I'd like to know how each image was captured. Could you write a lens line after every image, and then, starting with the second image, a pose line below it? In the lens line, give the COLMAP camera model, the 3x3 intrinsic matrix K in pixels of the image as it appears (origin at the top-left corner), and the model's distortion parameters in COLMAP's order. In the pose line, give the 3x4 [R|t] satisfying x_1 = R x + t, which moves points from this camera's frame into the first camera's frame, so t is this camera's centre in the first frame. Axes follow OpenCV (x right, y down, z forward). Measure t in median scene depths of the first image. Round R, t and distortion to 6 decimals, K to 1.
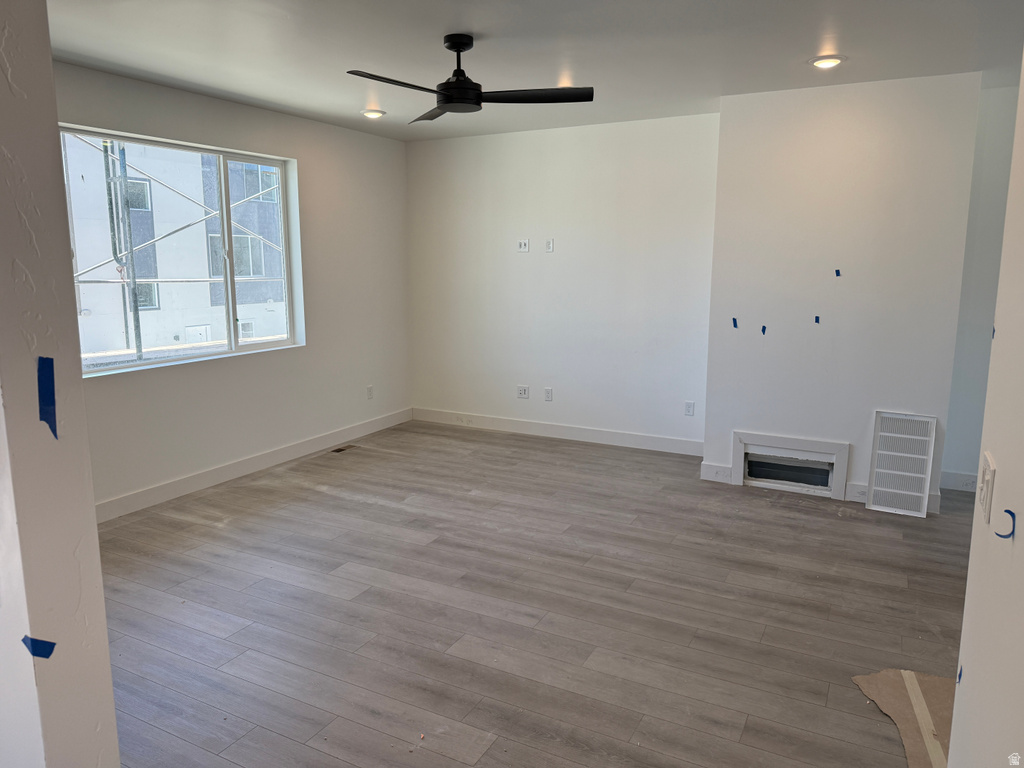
lens RADIAL K [[730.5, 0, 510.2], [0, 730.5, 390.0], [0, 0, 1]] dist [0.054258, -0.038753]
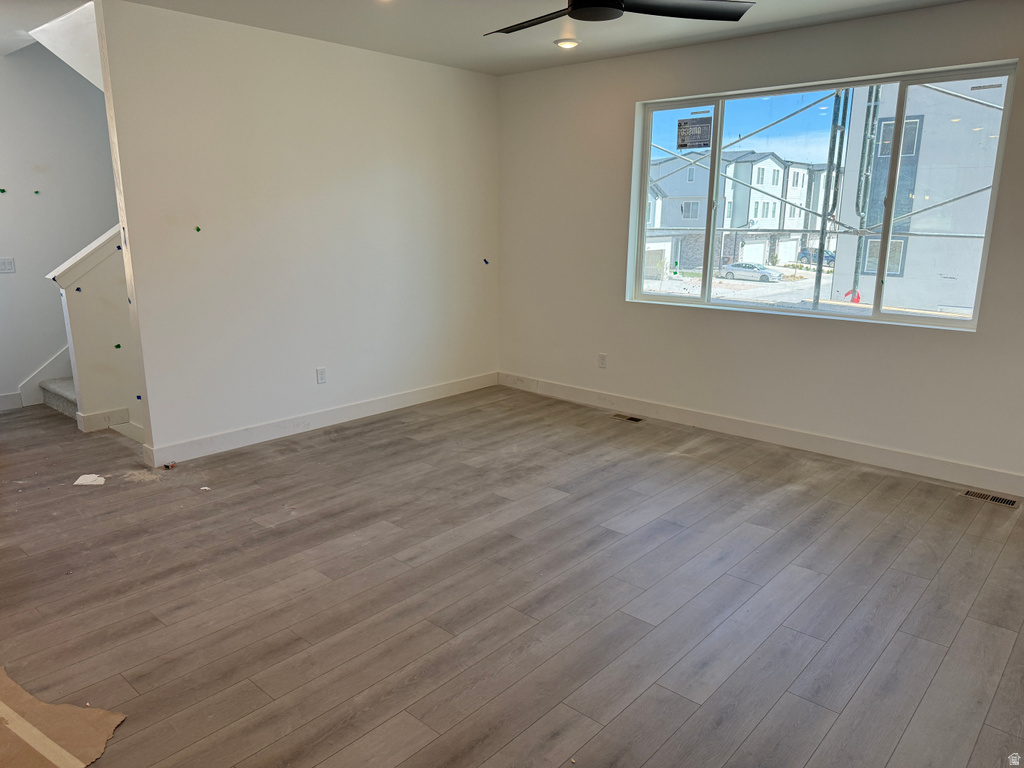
lens RADIAL K [[730.5, 0, 512.2], [0, 730.5, 379.6], [0, 0, 1]] dist [0.054258, -0.038753]
pose [[-0.251811, 0.213892, -0.943844, 0.754077], [-0.177498, 0.948519, 0.262307, -0.185351], [0.951360, 0.233583, -0.200882, 1.065218]]
